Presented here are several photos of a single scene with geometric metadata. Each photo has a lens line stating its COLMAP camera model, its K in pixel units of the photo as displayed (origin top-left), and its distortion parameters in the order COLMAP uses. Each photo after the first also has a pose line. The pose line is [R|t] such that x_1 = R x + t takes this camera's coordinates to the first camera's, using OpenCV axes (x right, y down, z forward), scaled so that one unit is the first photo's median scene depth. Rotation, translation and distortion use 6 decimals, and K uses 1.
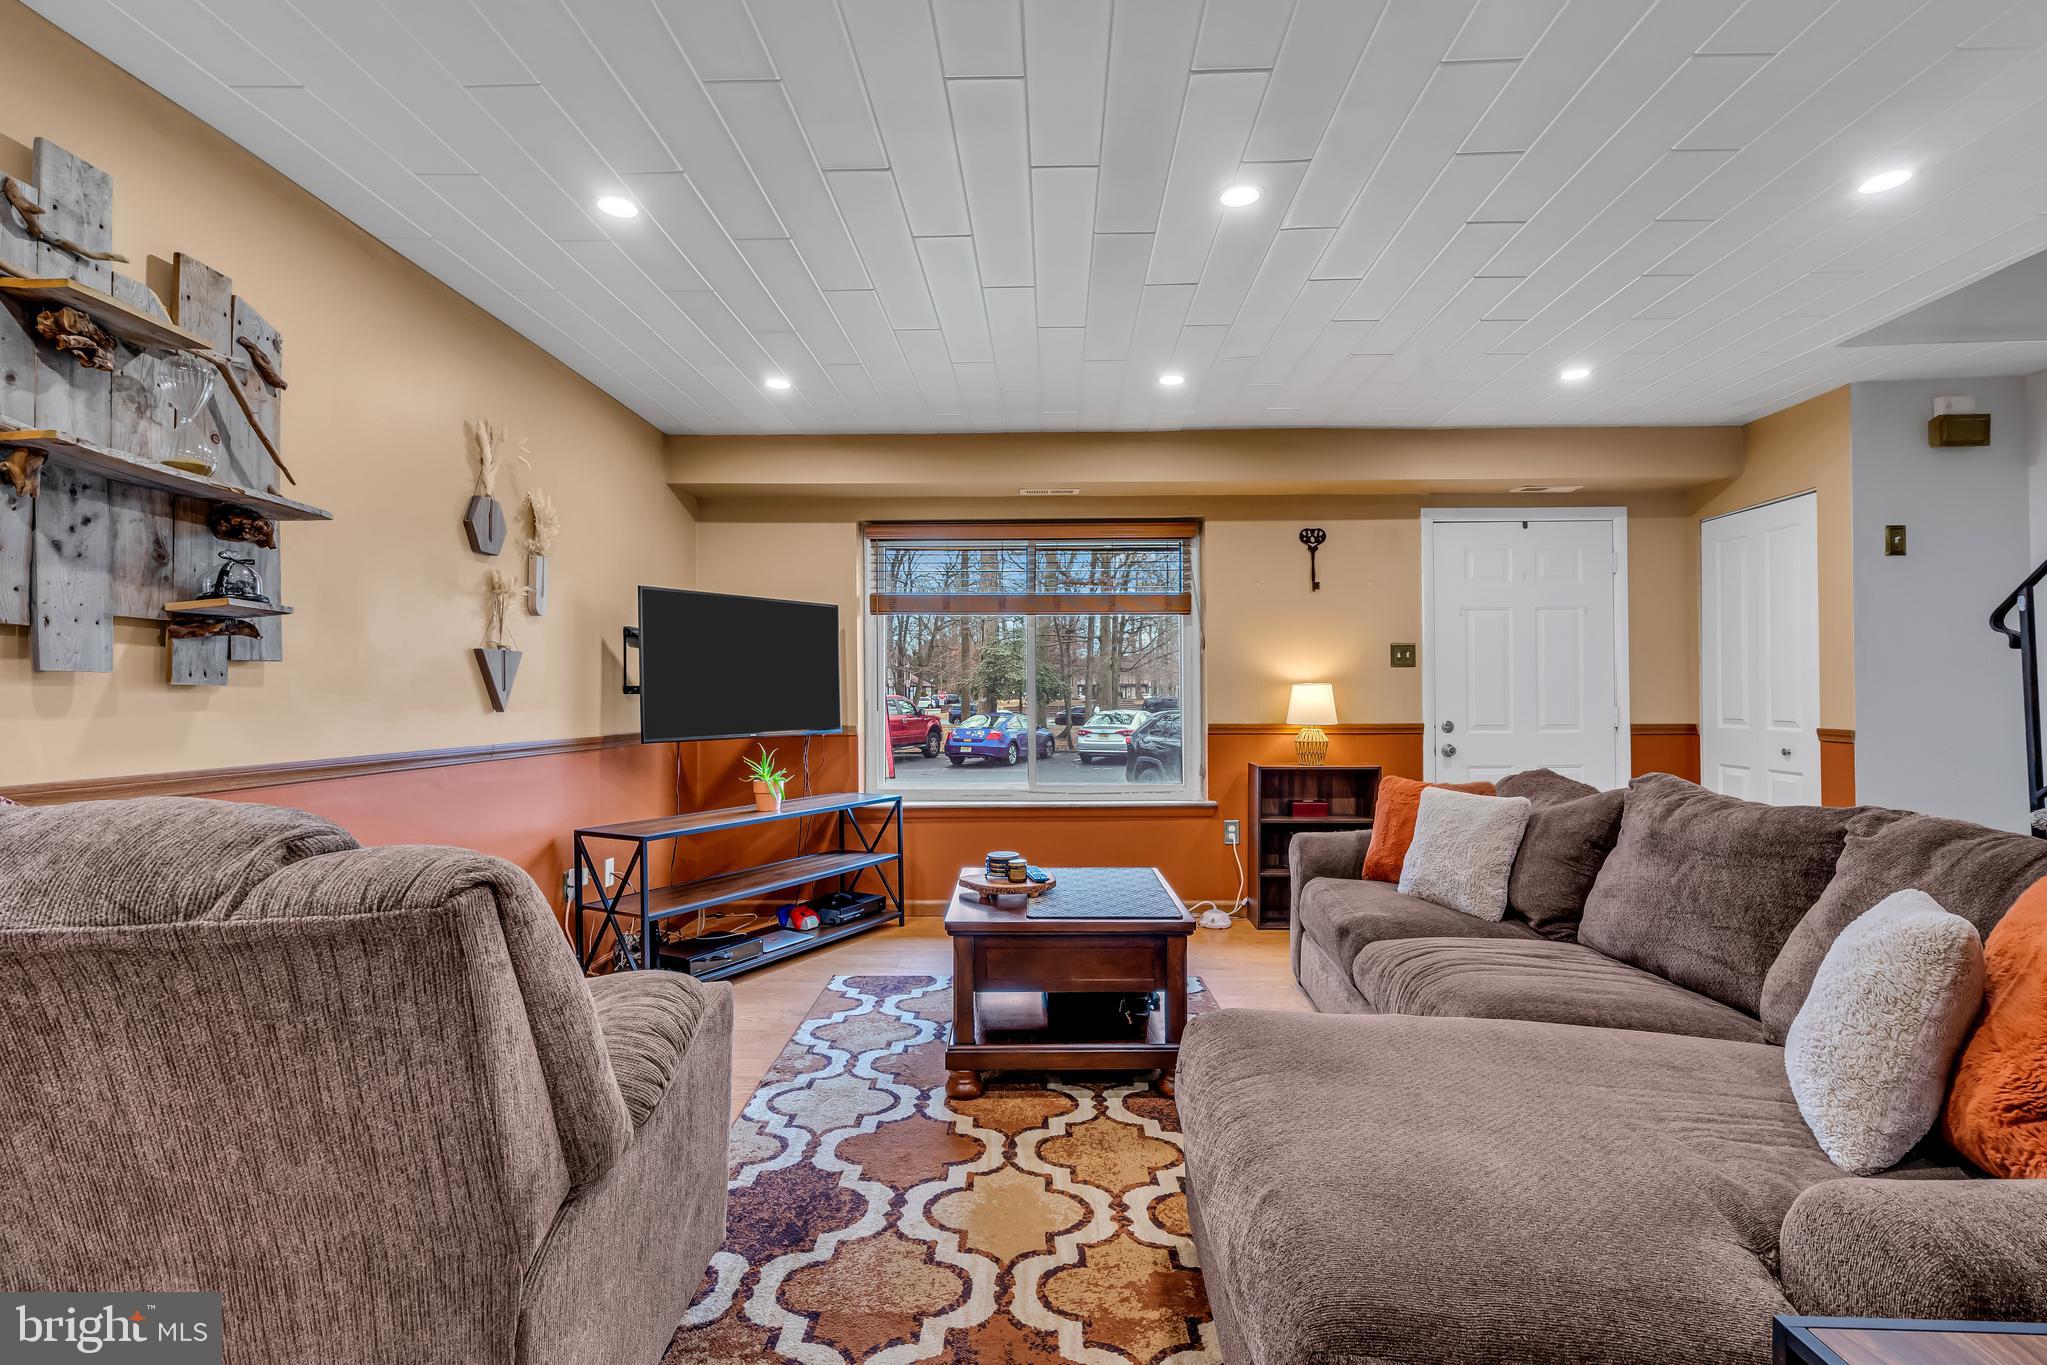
lens RADIAL K [[948.3, 0, 1029.4], [0, 948.3, 693.2], [0, 0, 1]] dist [-0.010646, 0.001092]
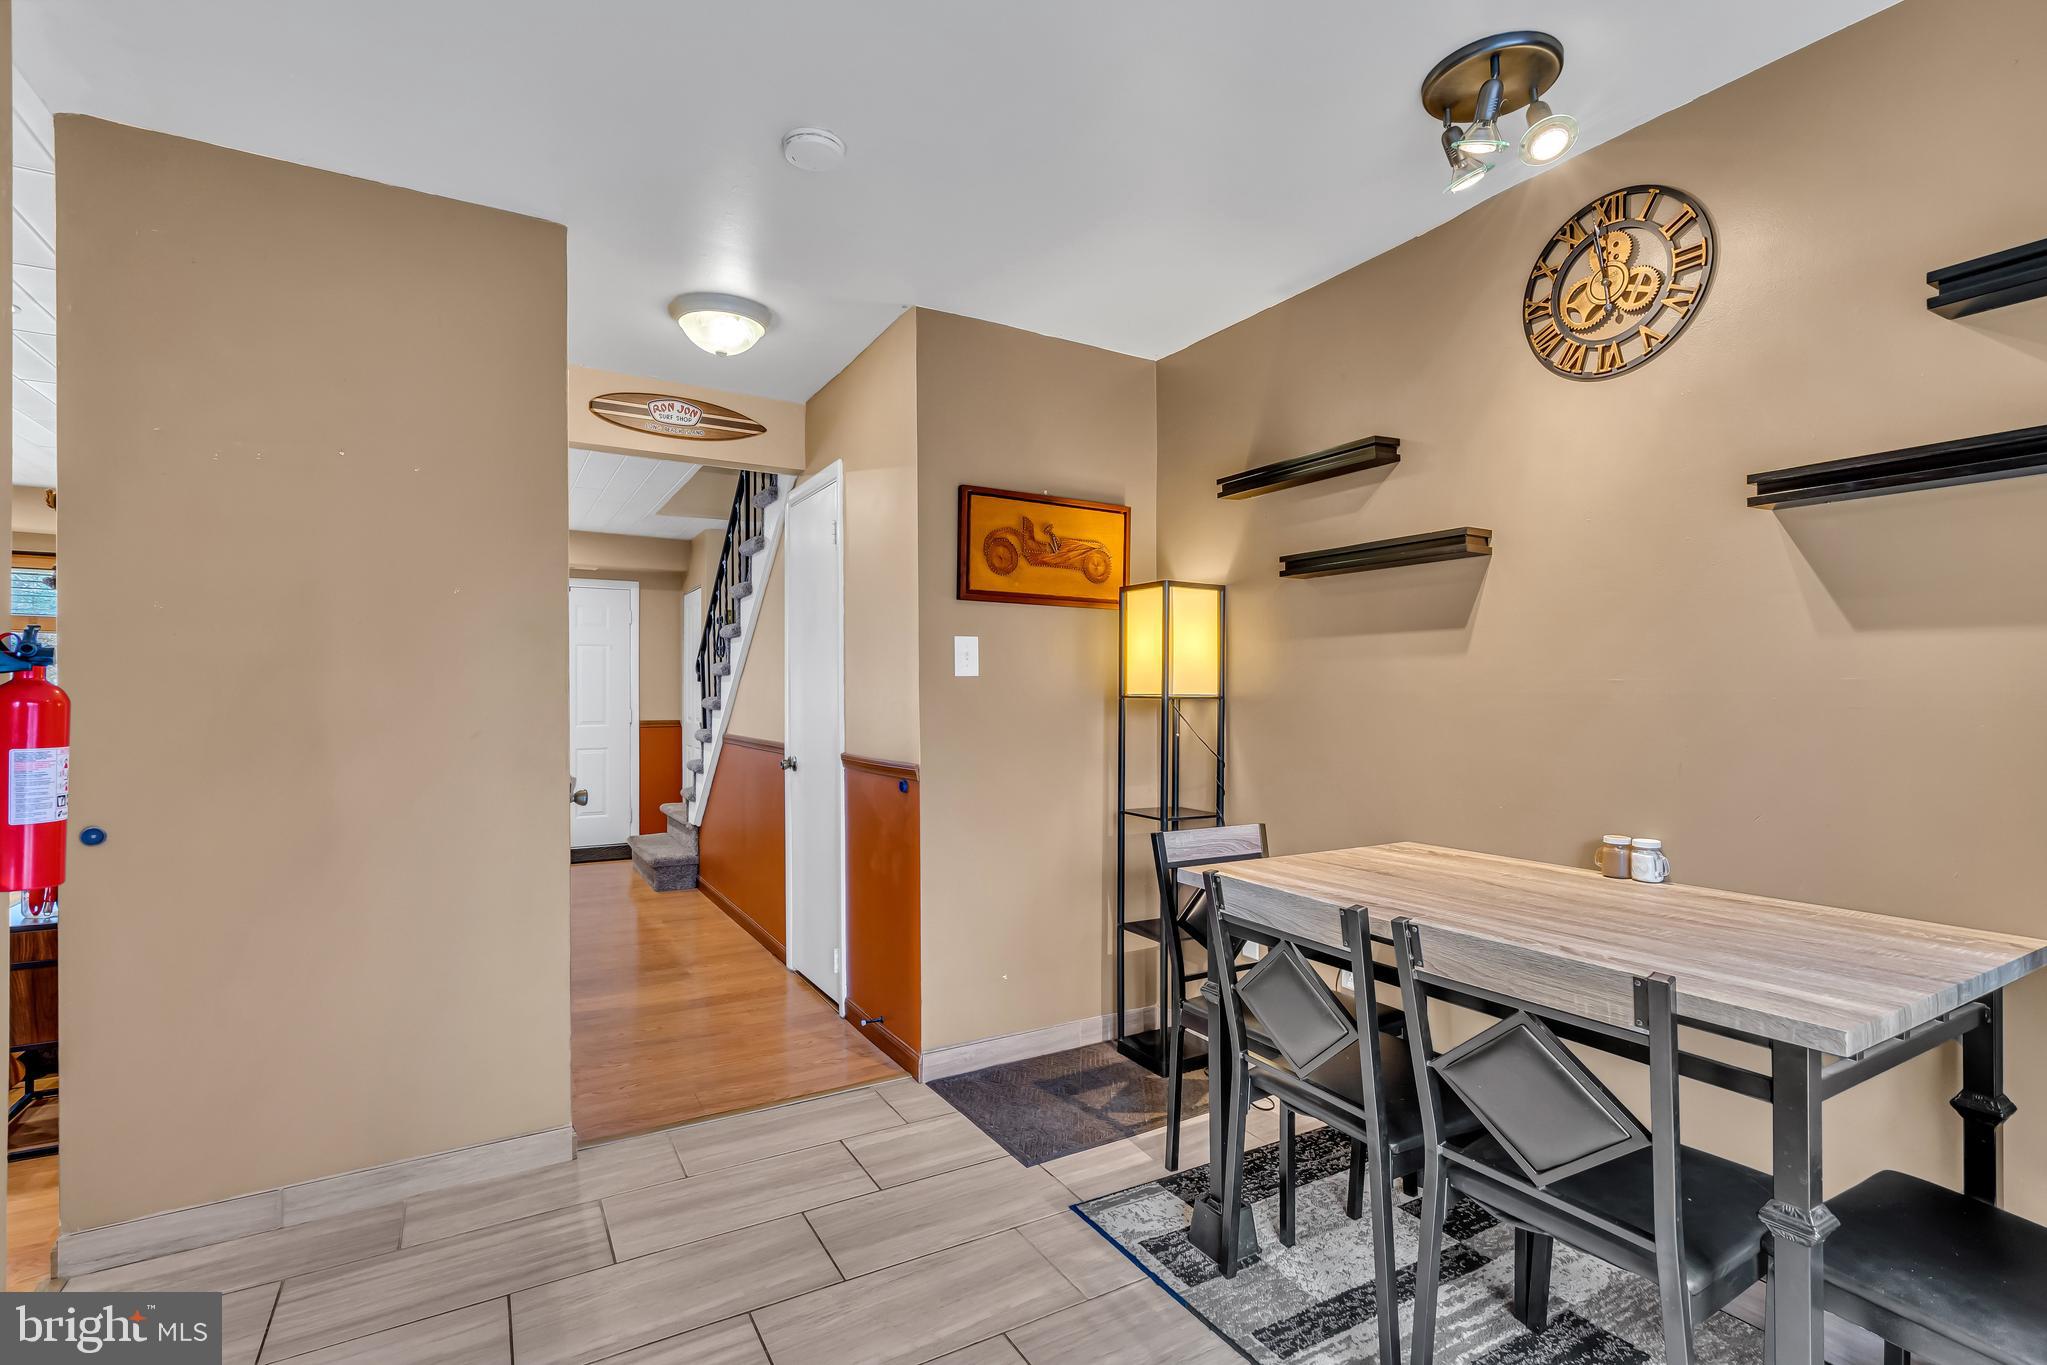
lens RADIAL K [[935.2, 0, 1031.9], [0, 935.2, 685.4], [0, 0, 1]] dist [-0.003265, 0.000621]
pose [[0.845176, 0.009320, 0.534408, 0.533544], [-0.005720, 0.999948, -0.008392, -0.024814], [-0.534458, 0.004036, 0.845185, -0.981699]]
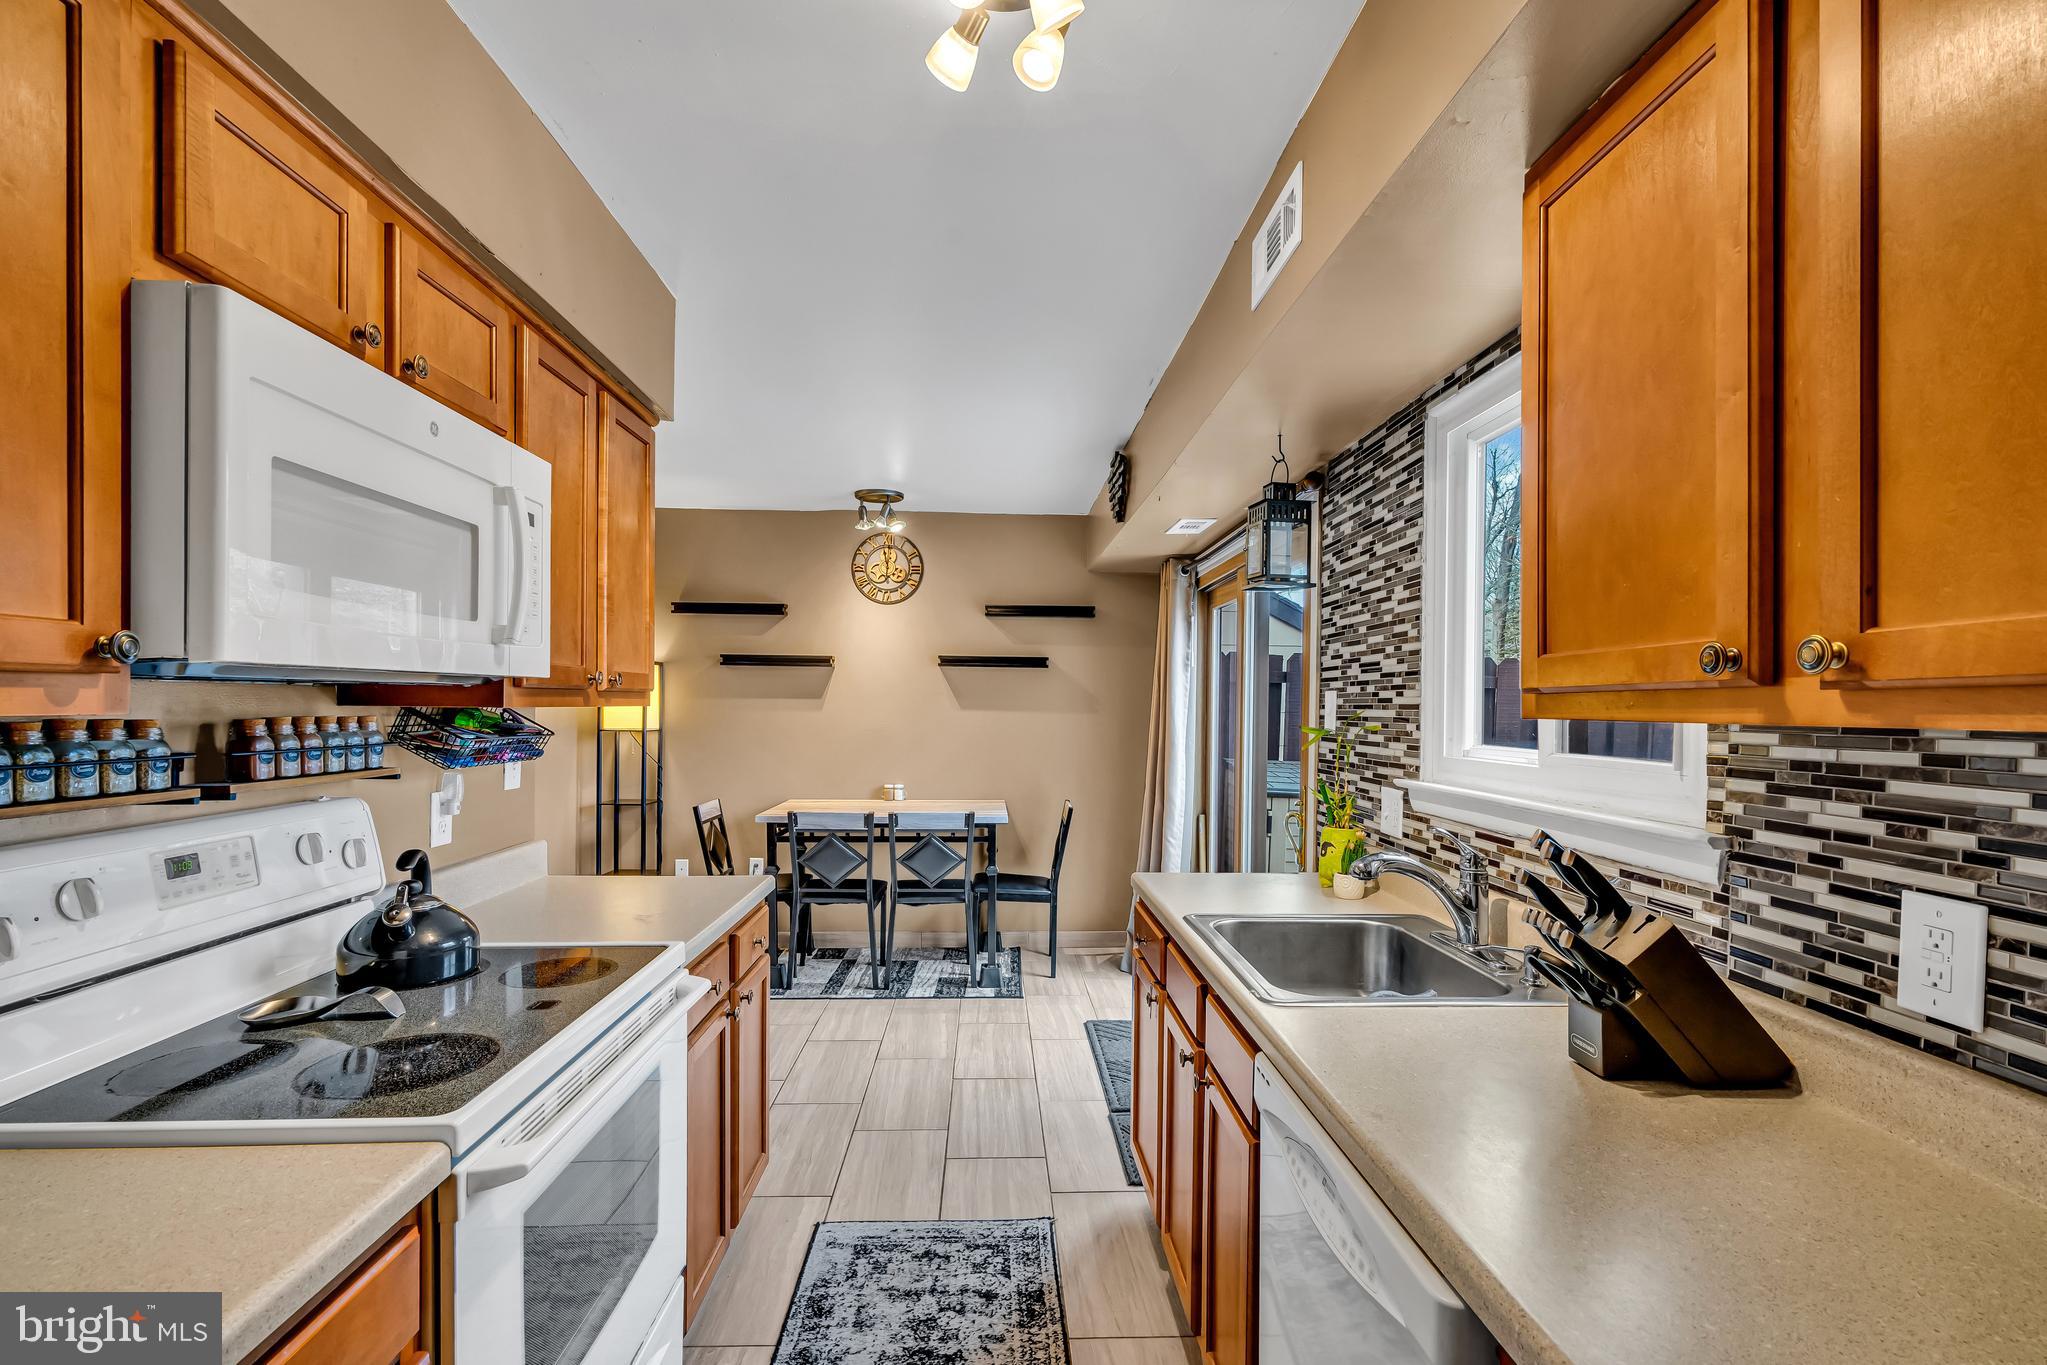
lens RADIAL K [[935.2, 0, 1017.7], [0, 935.2, 717.3], [0, 0, 1]] dist [-0.003265, 0.000621]
pose [[-0.062469, -0.011294, 0.997983, -0.401428], [-0.011393, 0.999879, 0.010602, -0.066646], [-0.997982, -0.010708, -0.062591, -0.786816]]
